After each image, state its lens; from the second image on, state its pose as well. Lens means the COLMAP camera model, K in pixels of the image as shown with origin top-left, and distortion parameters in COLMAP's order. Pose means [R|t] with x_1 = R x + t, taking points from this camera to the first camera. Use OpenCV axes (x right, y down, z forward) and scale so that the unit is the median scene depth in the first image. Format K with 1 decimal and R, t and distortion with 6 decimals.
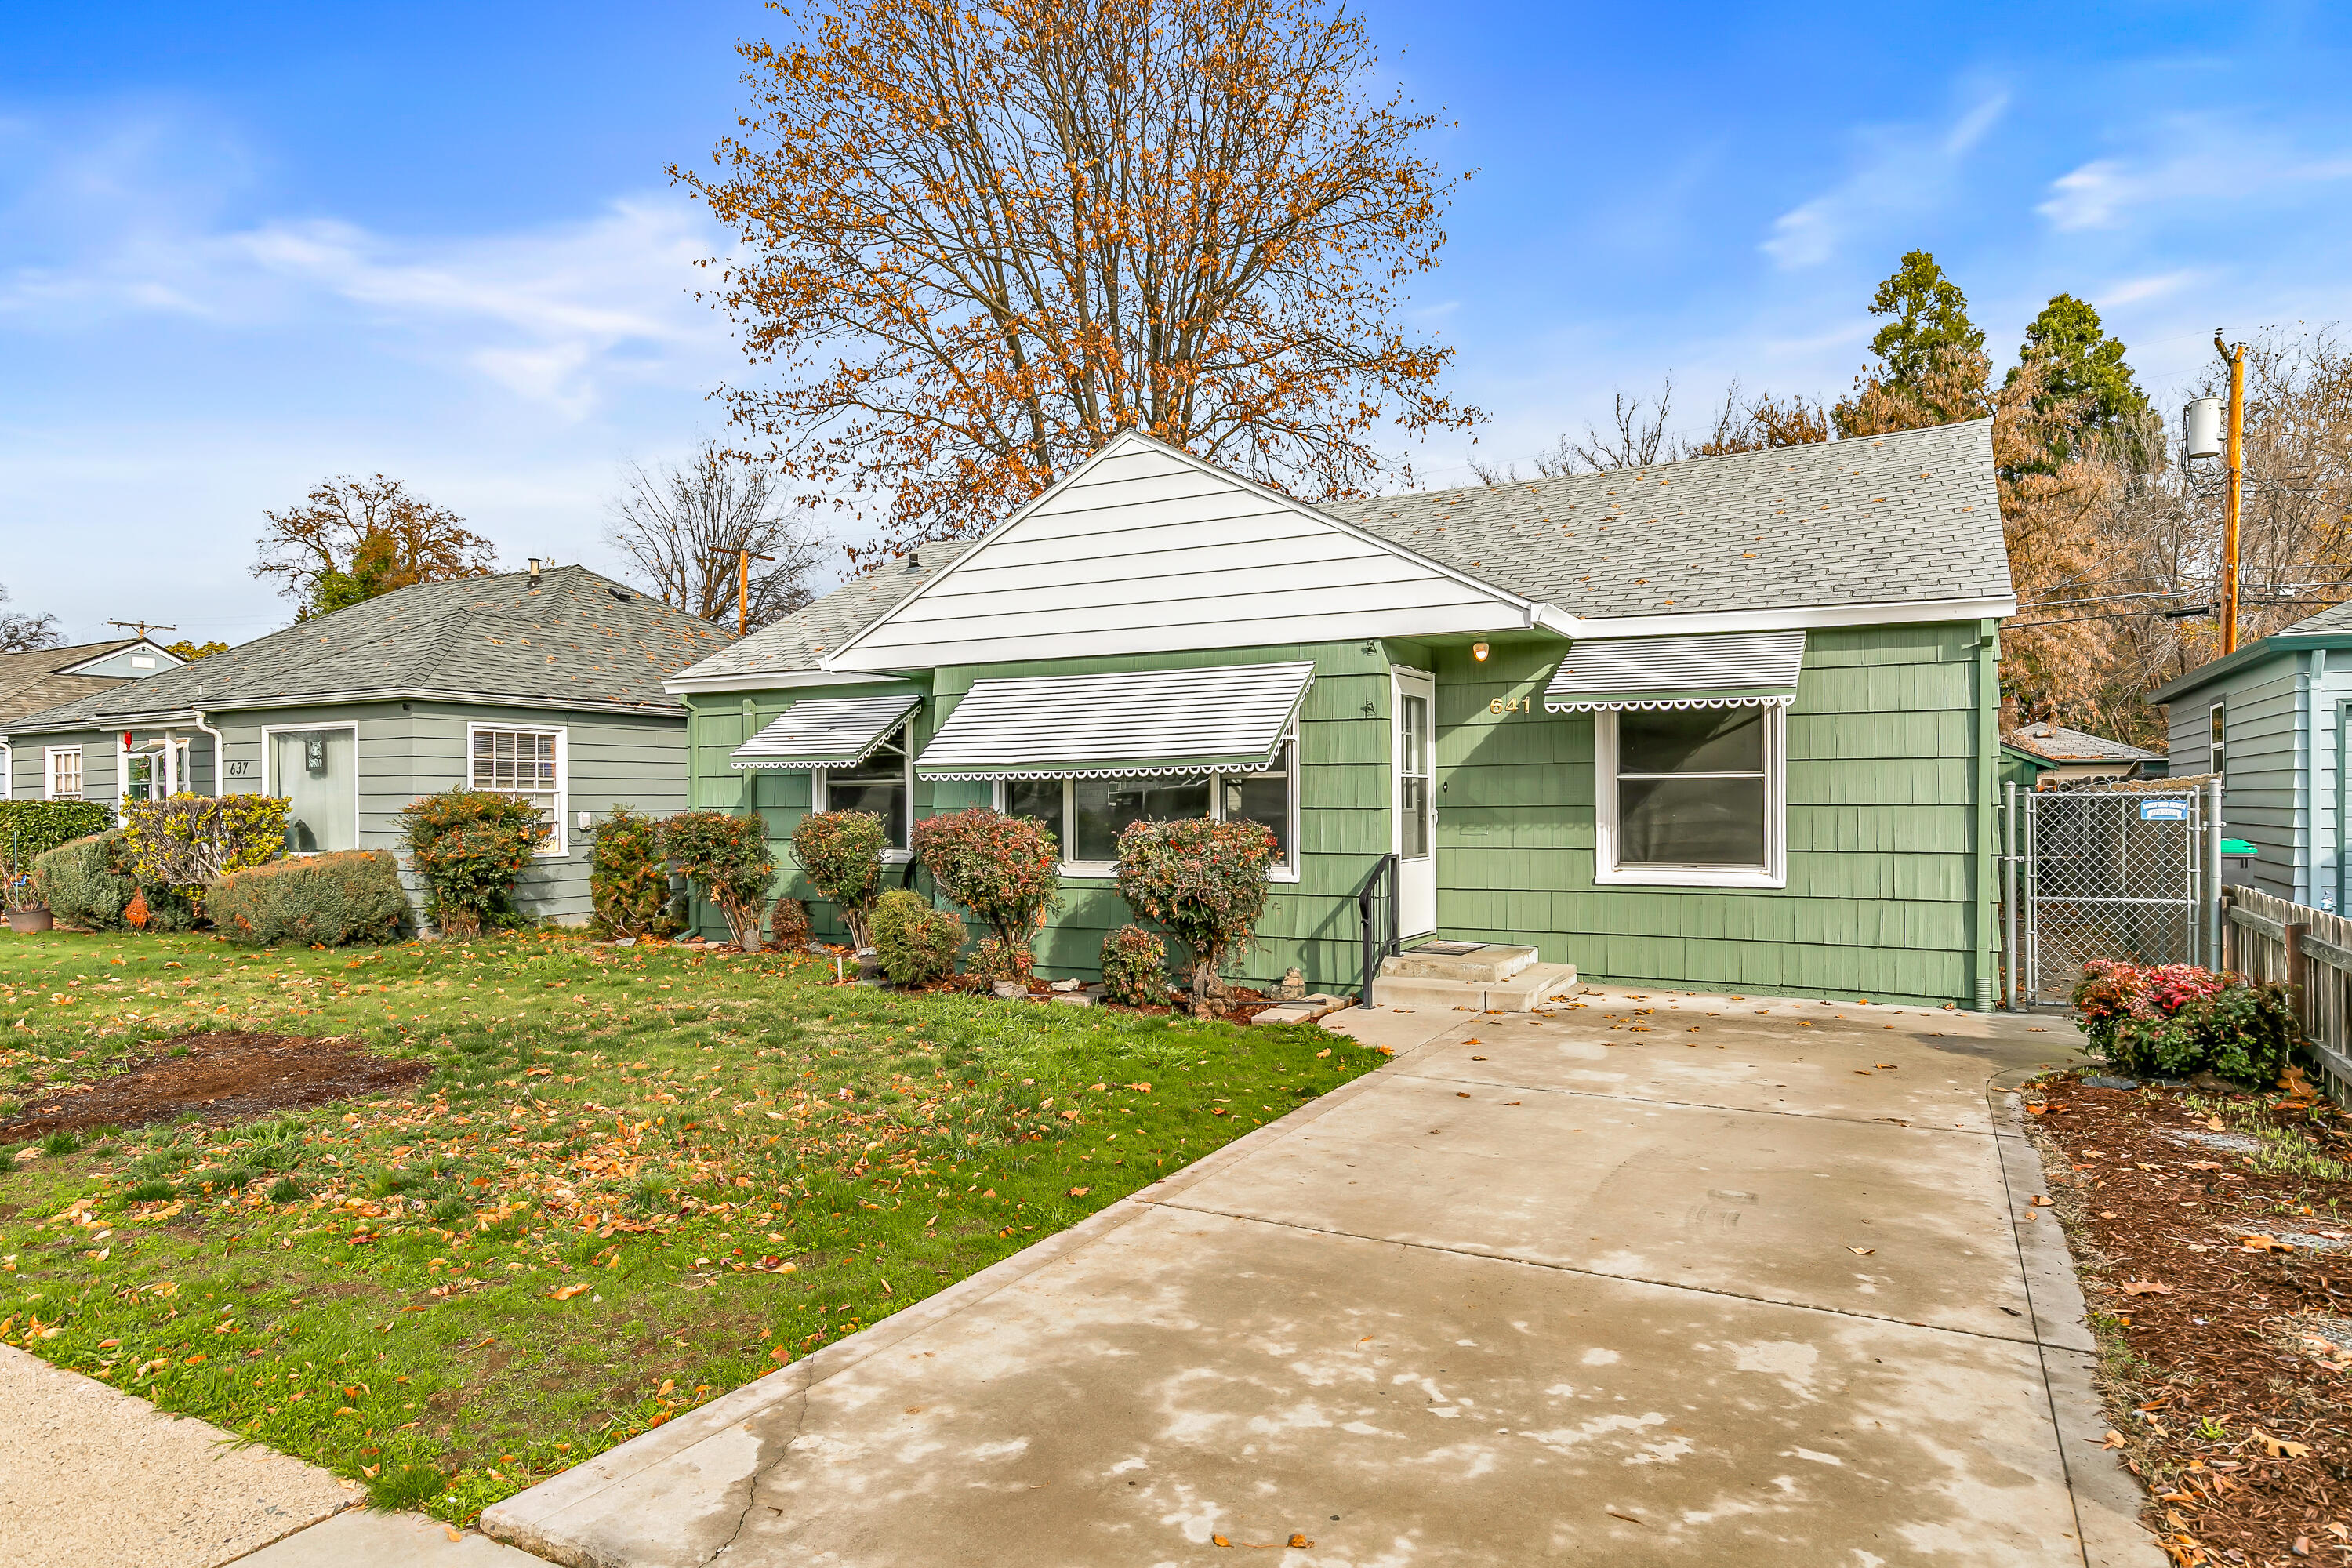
lens RADIAL K [[1359.9, 0, 1175.5], [0, 1359.9, 792.3], [0, 0, 1]] dist [-0.000399, 0.000445]
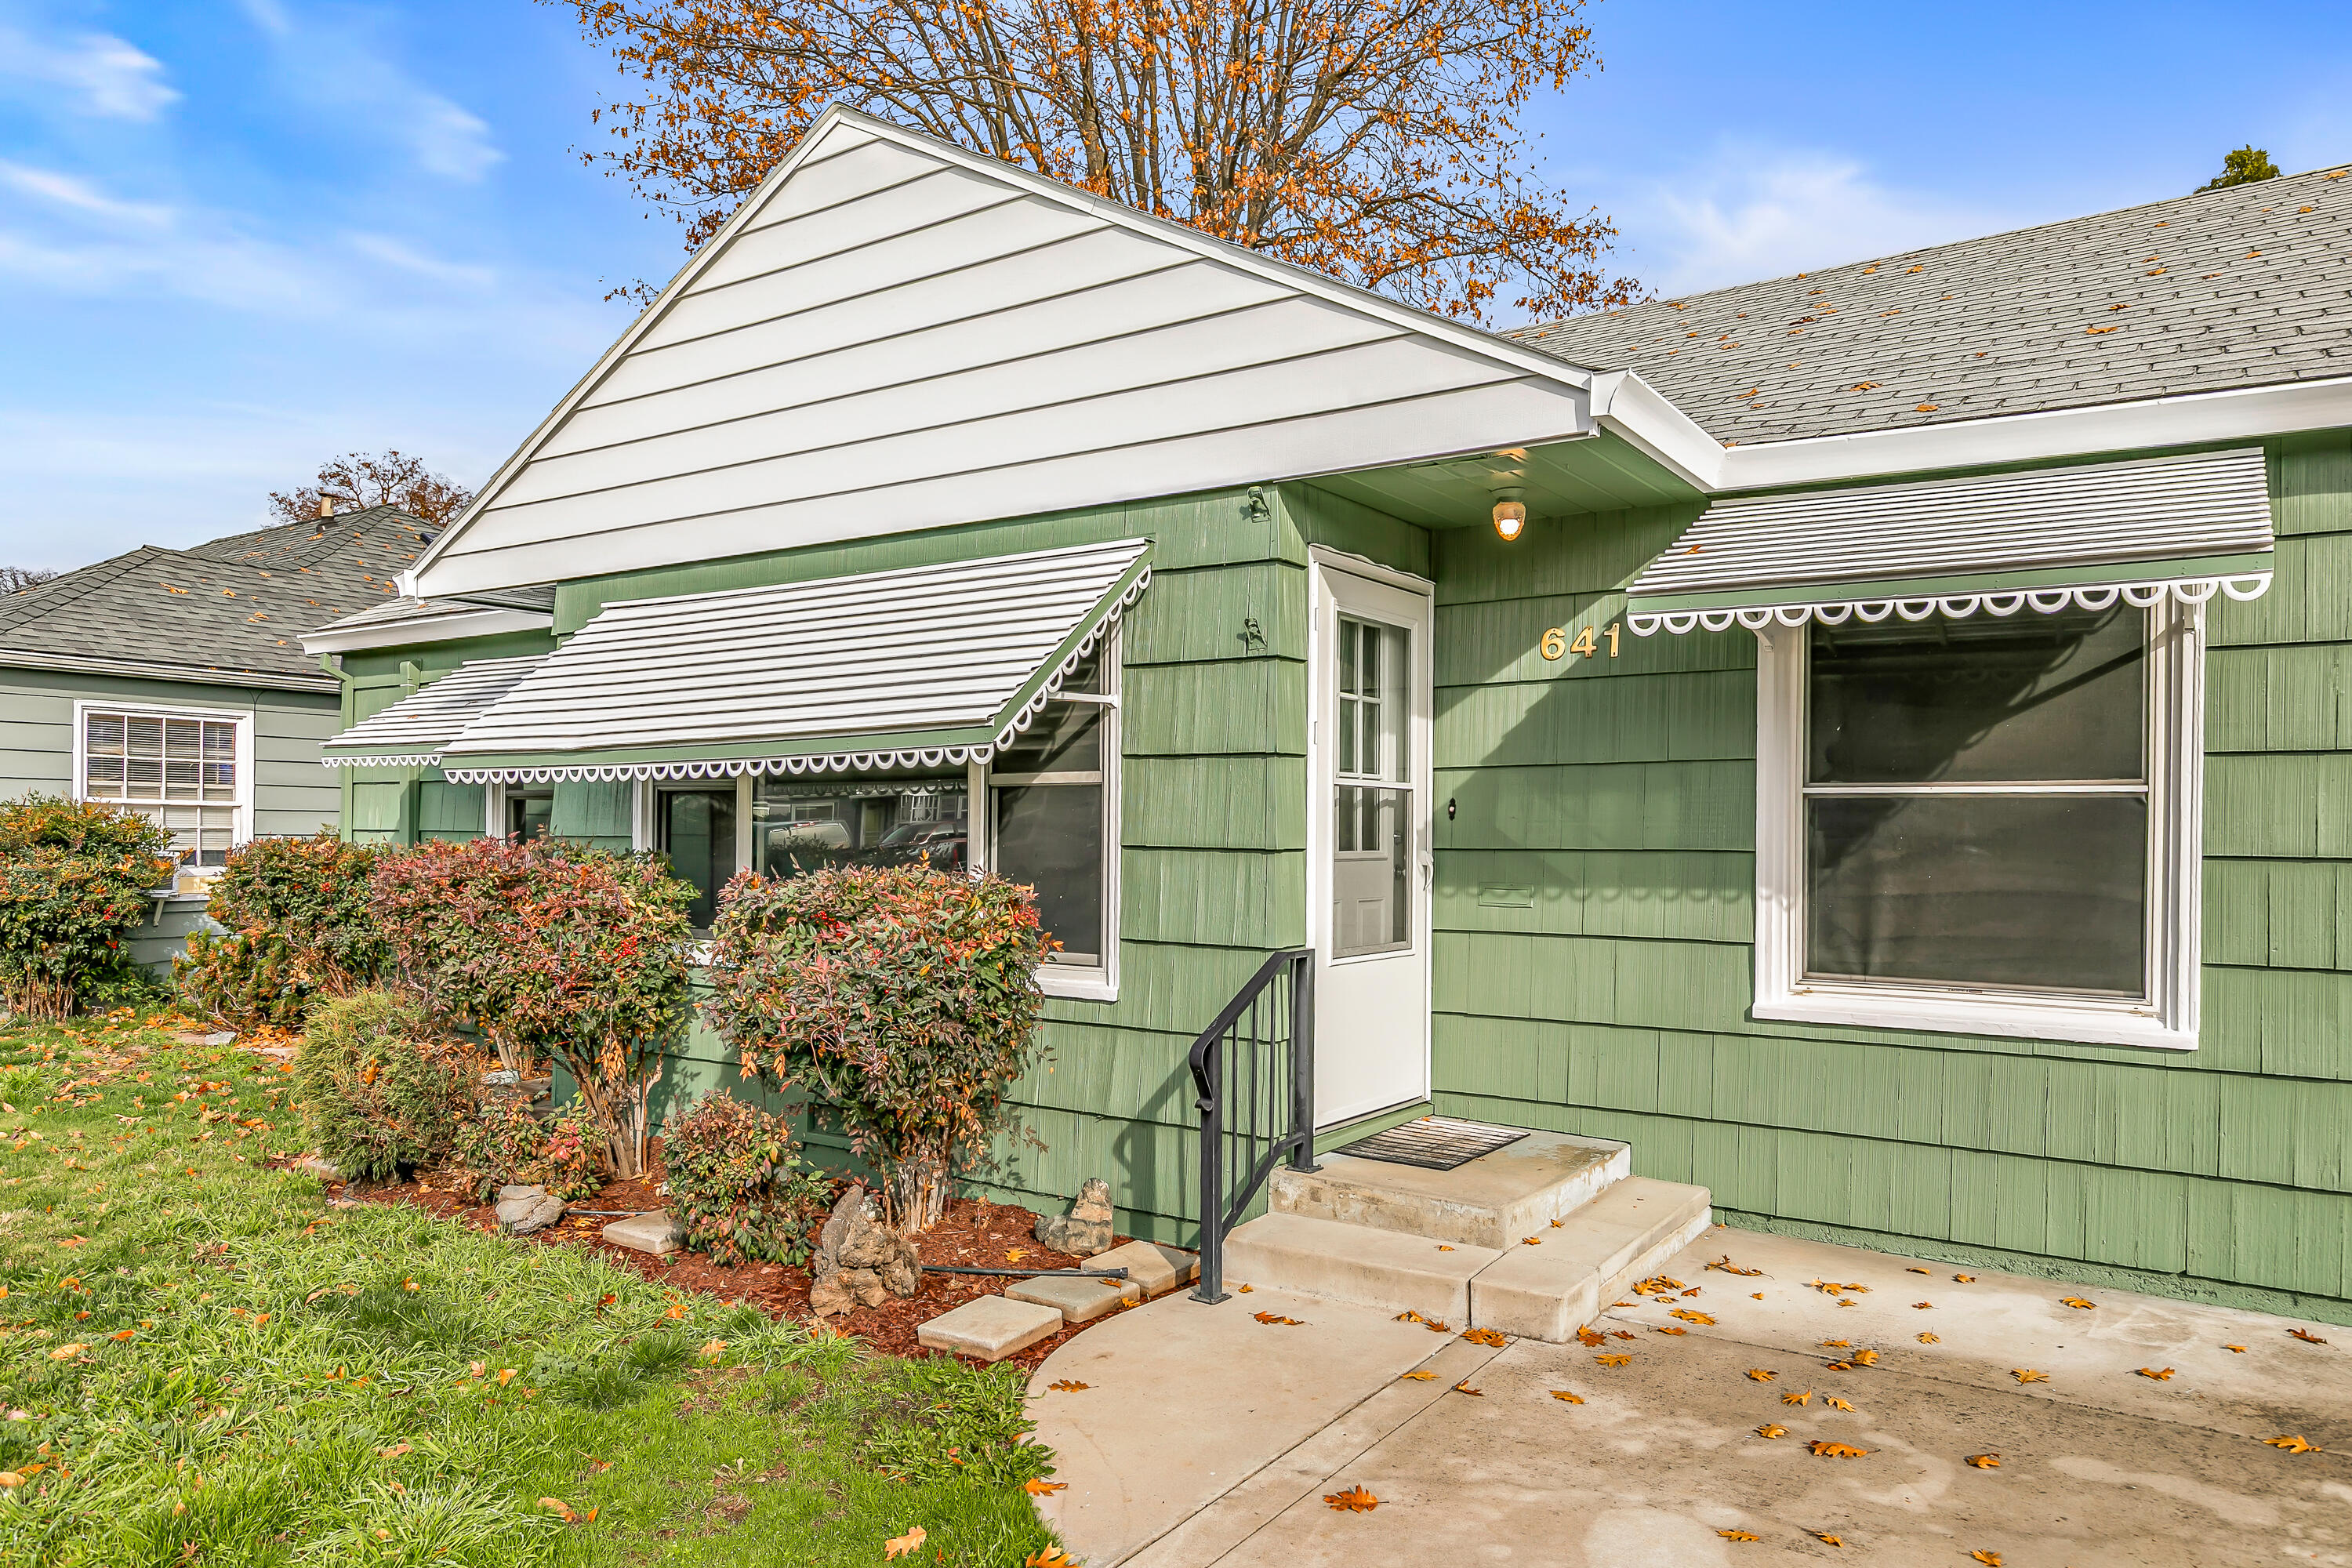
lens RADIAL K [[1513.2, 0, 1193.4], [0, 1513.2, 823.0], [0, 0, 1]] dist [0.002934, -0.002382]
pose [[0.995649, 0.014270, -0.092088, 0.160299], [-0.014370, 0.999897, -0.000427, 0.003051], [0.092073, 0.001748, 0.995751, 0.452288]]
